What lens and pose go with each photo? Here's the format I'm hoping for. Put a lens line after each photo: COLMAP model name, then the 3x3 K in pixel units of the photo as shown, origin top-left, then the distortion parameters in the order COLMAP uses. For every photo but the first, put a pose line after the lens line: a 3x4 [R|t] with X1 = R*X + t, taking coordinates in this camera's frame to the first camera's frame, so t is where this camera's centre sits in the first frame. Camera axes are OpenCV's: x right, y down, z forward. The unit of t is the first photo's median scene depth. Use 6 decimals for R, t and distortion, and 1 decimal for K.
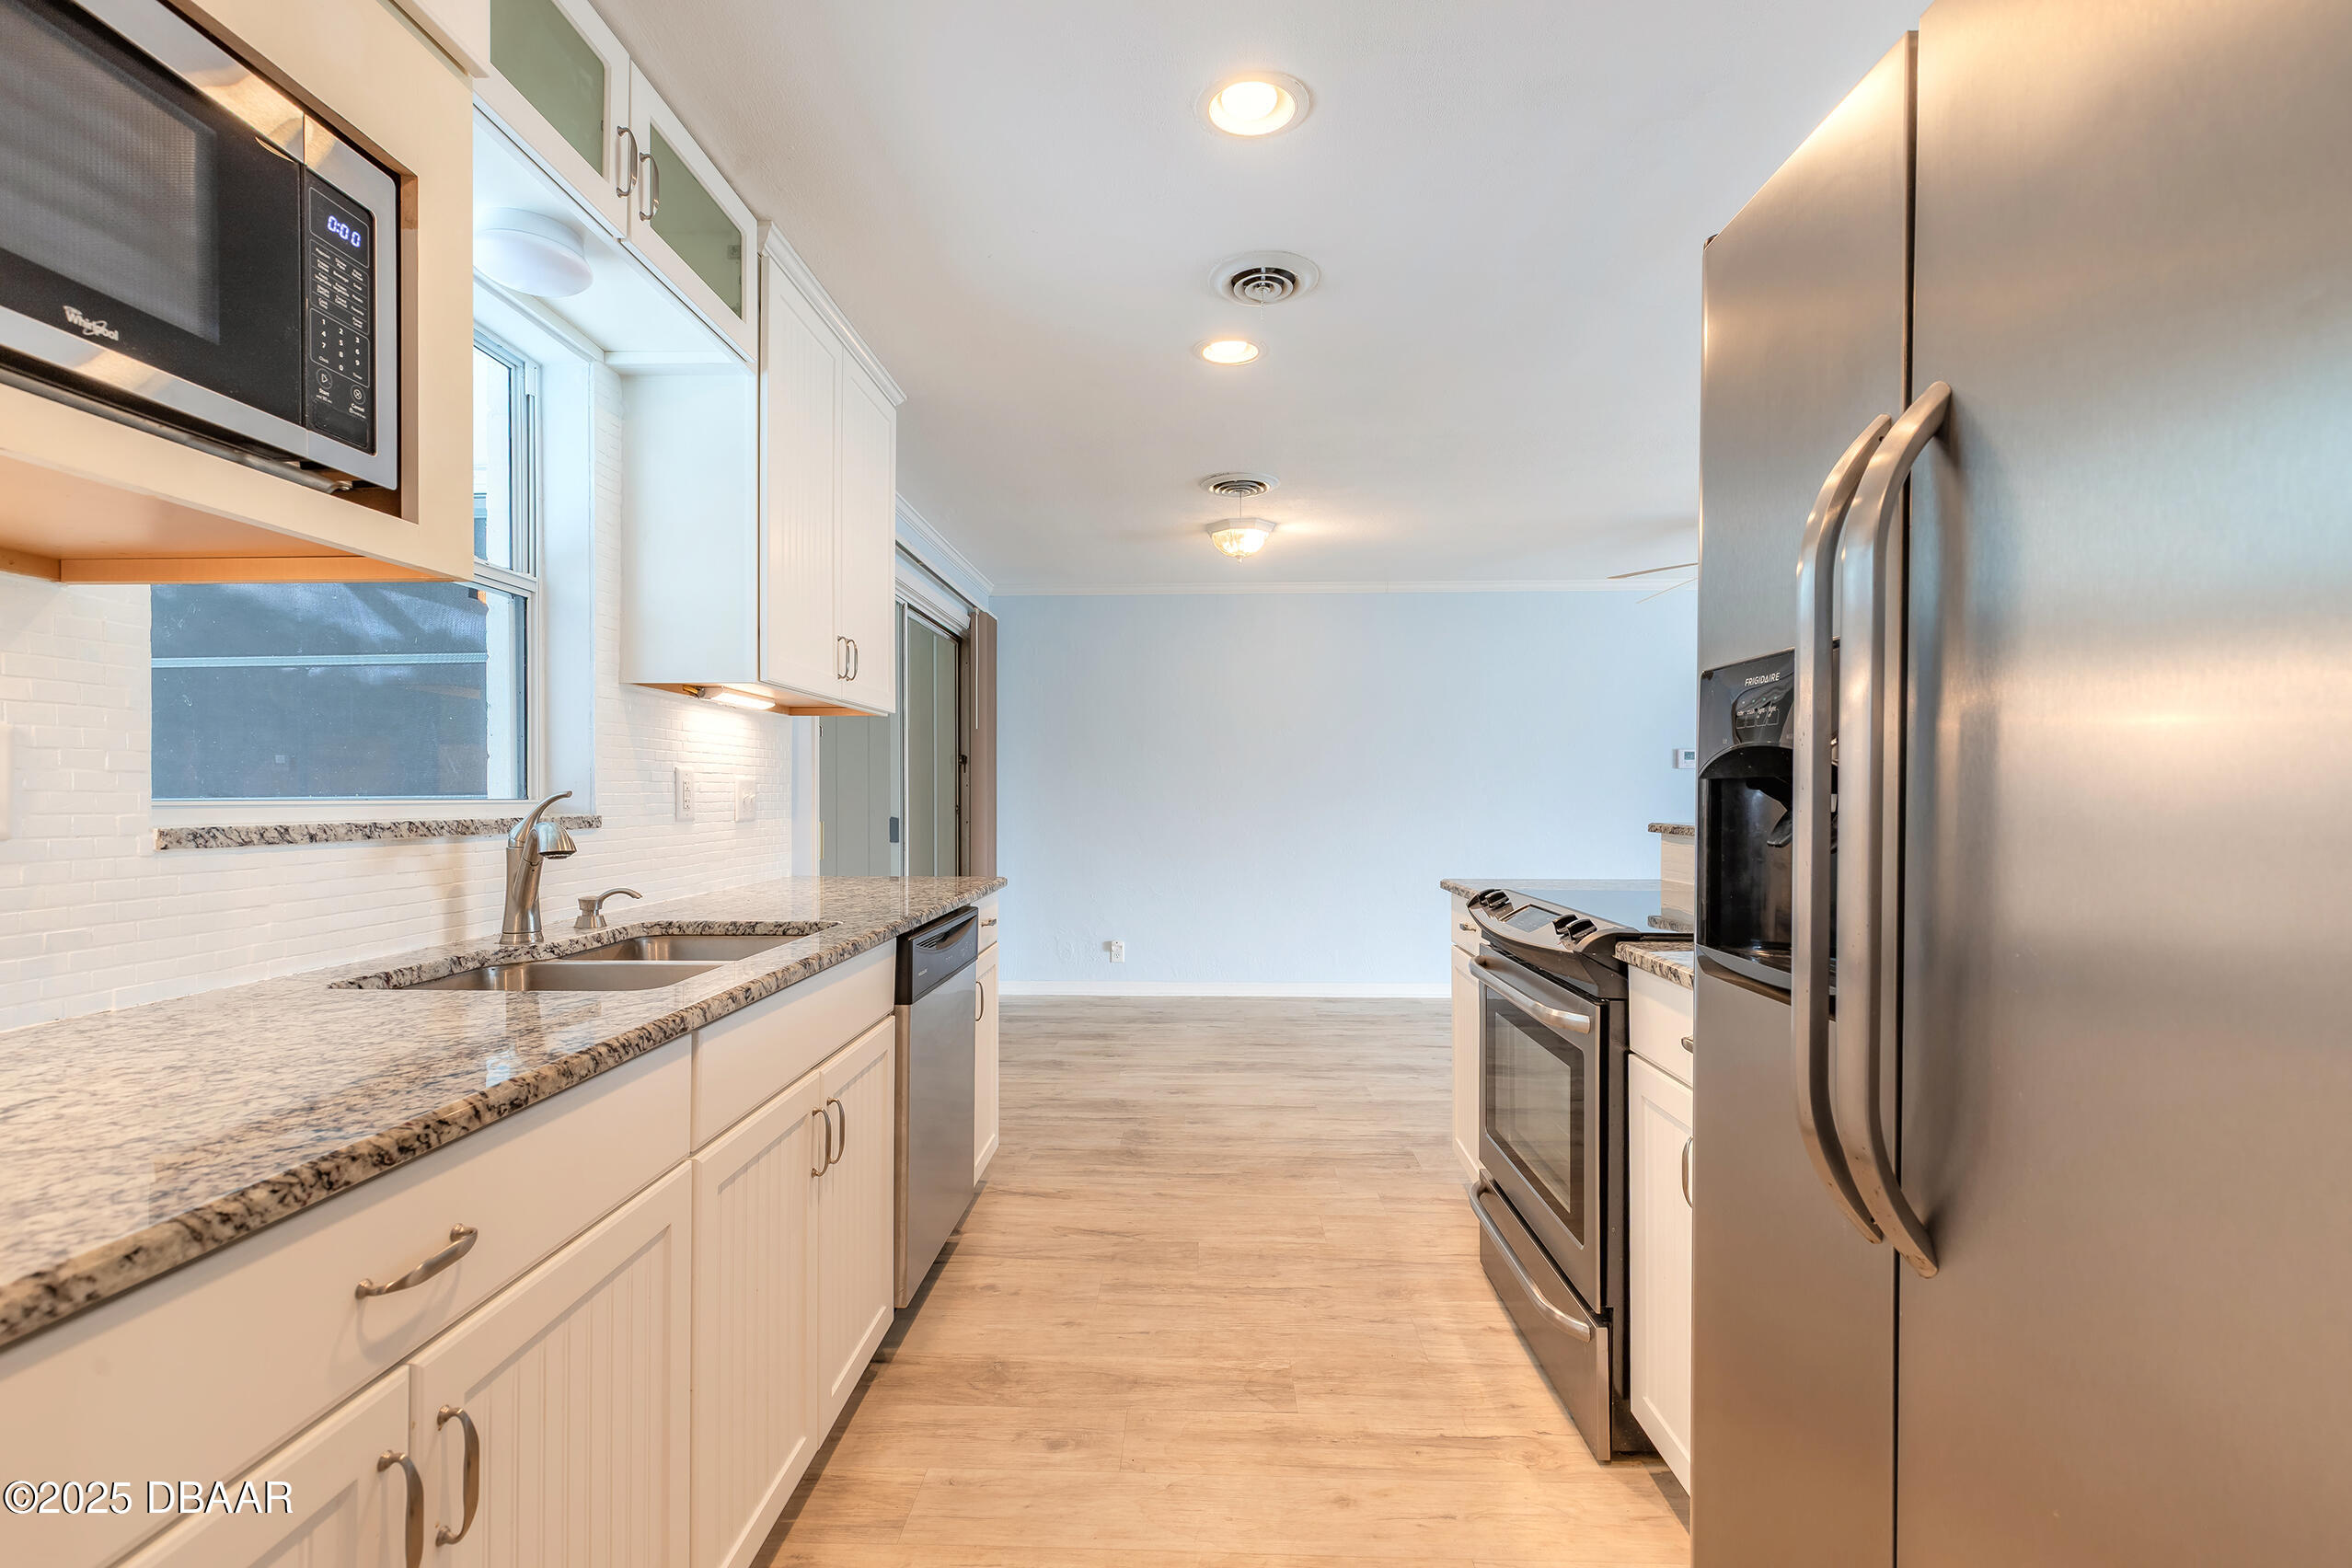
lens RADIAL K [[1059.8, 0, 1169.7], [0, 1059.8, 790.7], [0, 0, 1]] dist [0.008267, -0.000898]
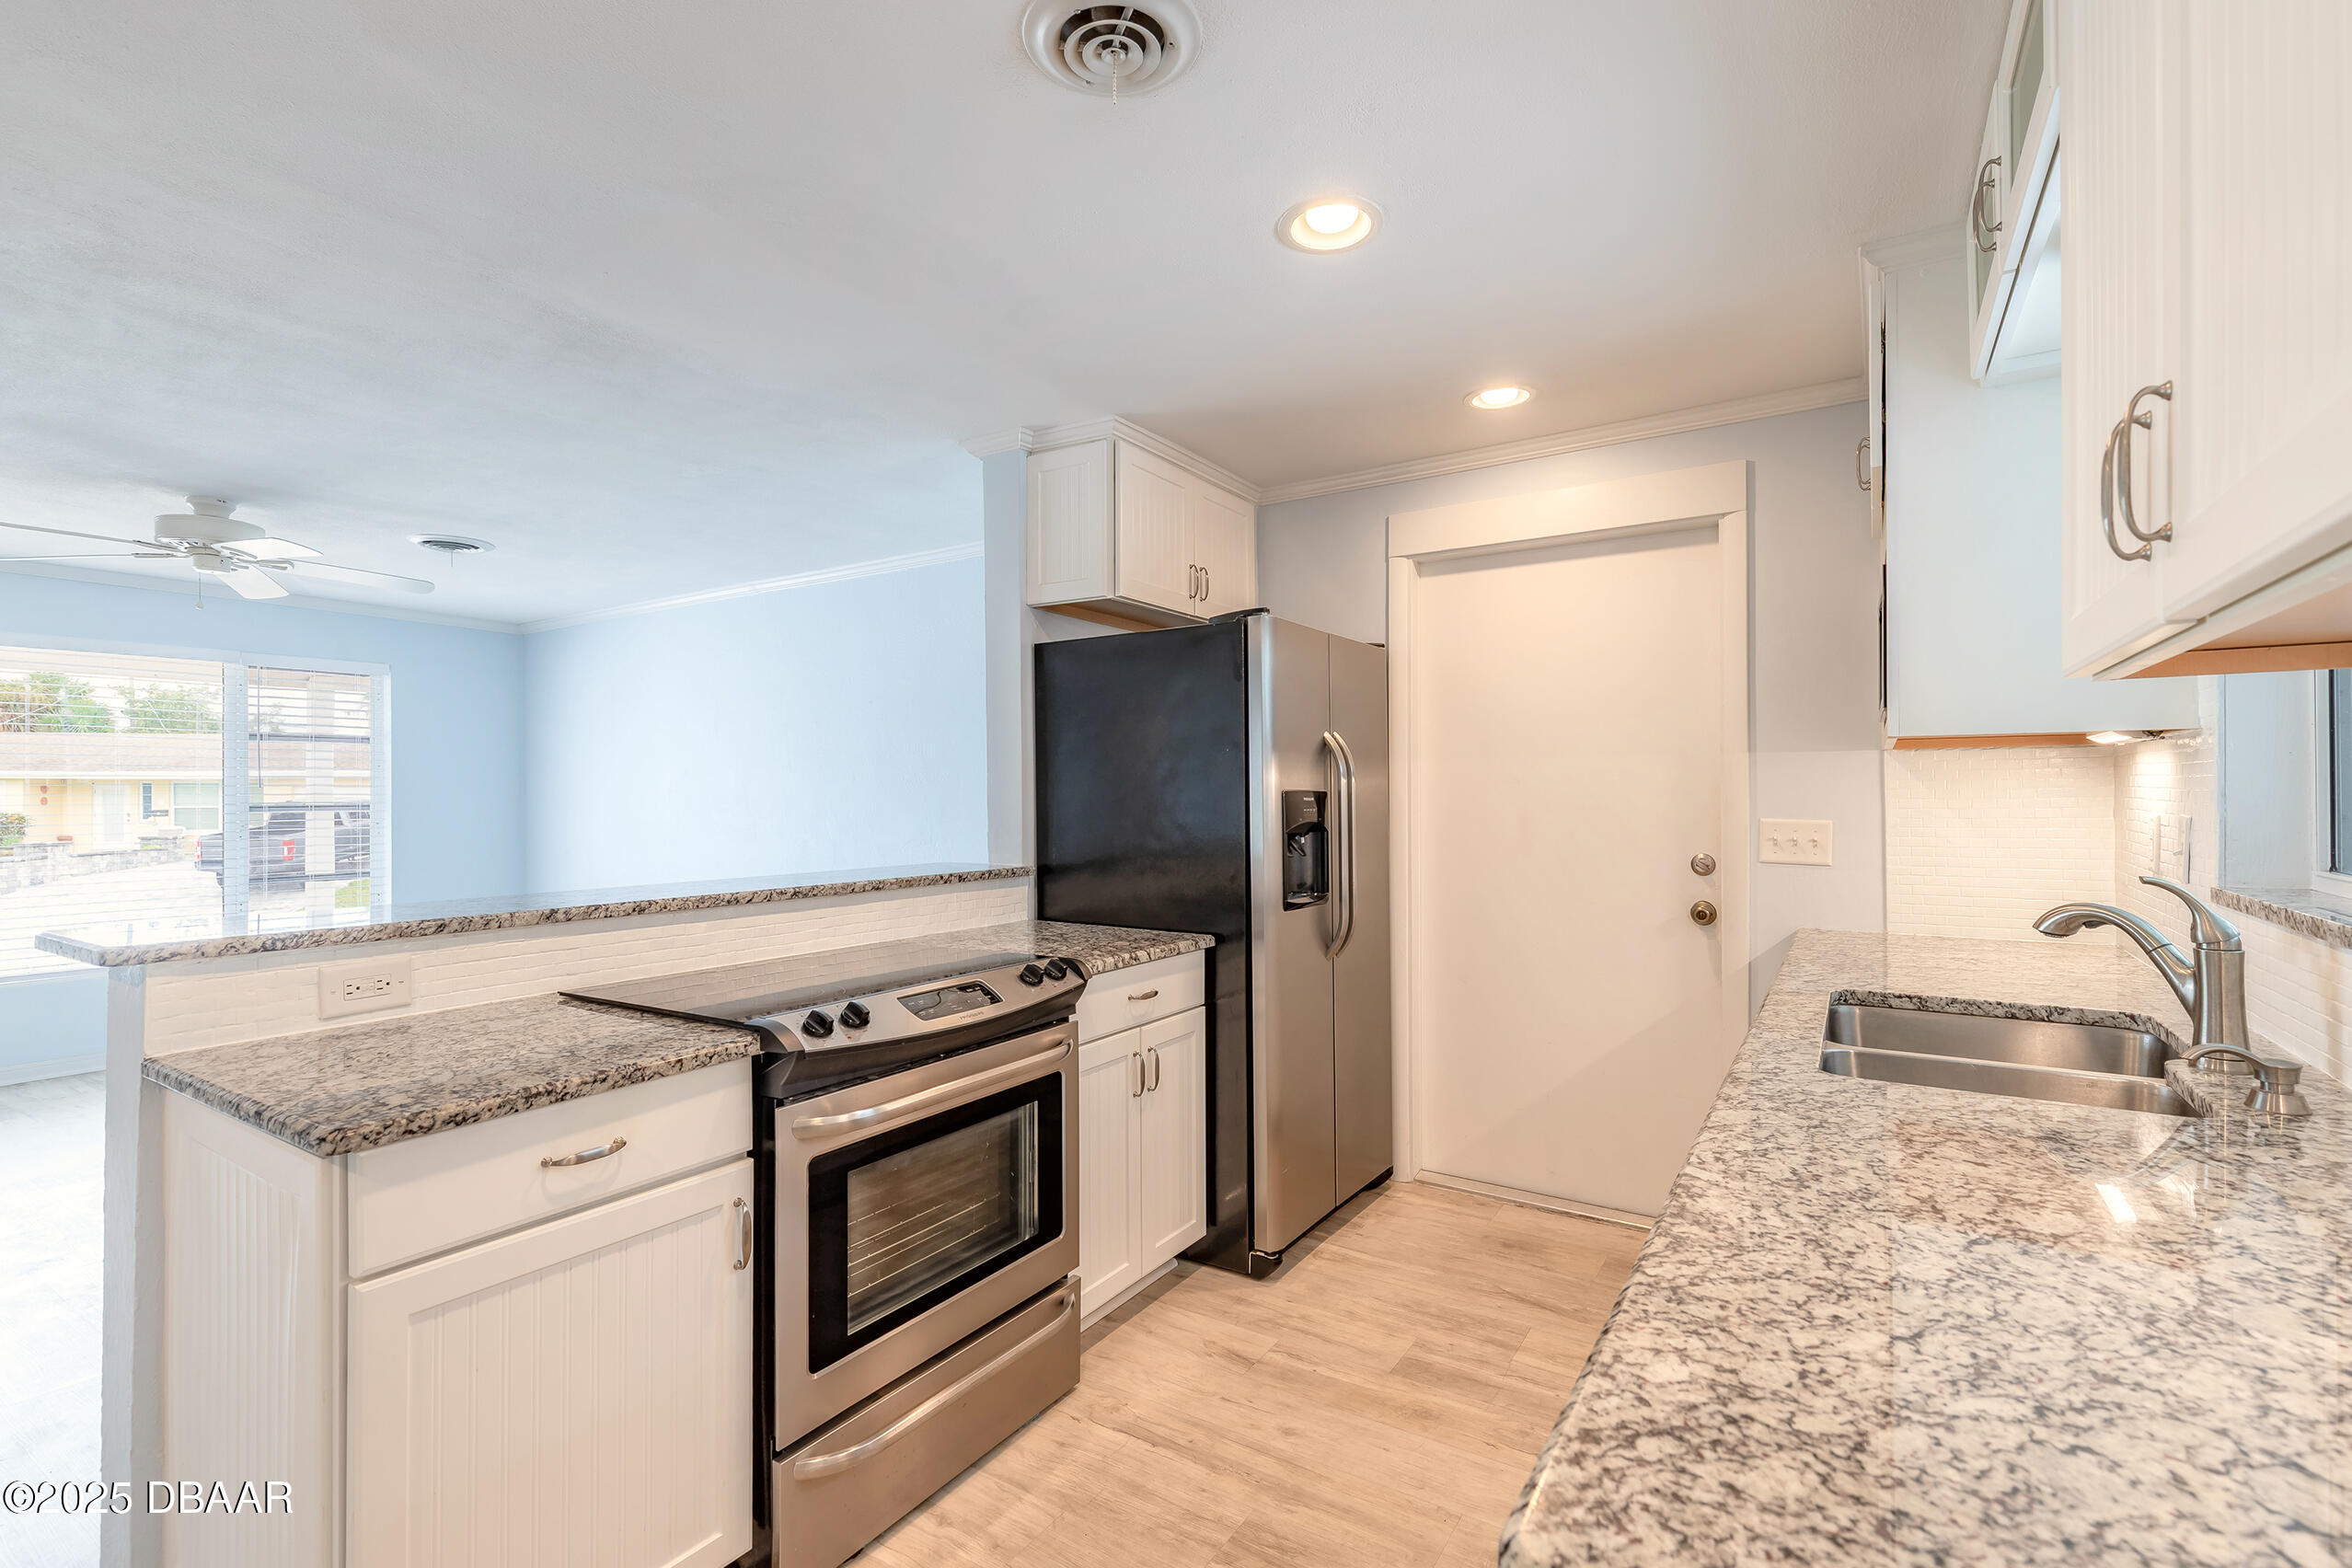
lens RADIAL K [[1068.8, 0, 1168.9], [0, 1068.8, 791.2], [0, 0, 1]] dist [0.005534, -0.000127]
pose [[-0.857388, 0.005145, 0.514646, -0.235450], [0.002863, 0.999982, -0.005227, -0.042041], [-0.514663, -0.003009, -0.857387, 1.403196]]
